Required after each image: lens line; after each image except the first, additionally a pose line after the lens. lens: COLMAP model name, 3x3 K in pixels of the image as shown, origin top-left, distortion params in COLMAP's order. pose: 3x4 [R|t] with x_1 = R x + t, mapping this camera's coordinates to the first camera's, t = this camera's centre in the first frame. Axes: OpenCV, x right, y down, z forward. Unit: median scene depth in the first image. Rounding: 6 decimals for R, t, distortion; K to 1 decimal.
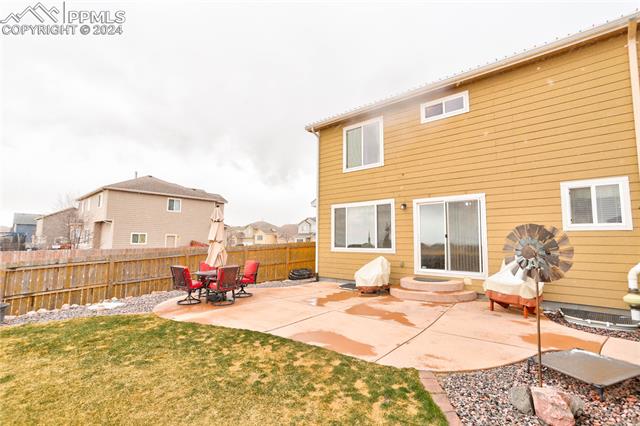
lens RADIAL K [[316.2, 0, 321.4], [0, 316.2, 205.8], [0, 0, 1]] dist [-0.082574, 0.052208]
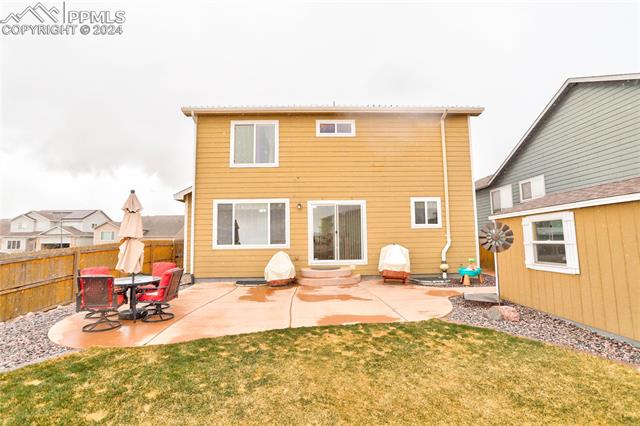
lens RADIAL K [[316.2, 0, 321.4], [0, 316.2, 205.8], [0, 0, 1]] dist [-0.082574, 0.052208]
pose [[0.704729, 0.059341, 0.706991, -0.594035], [-0.058570, 0.997961, -0.025381, 0.030226], [-0.707055, -0.023522, 0.706767, 0.174773]]
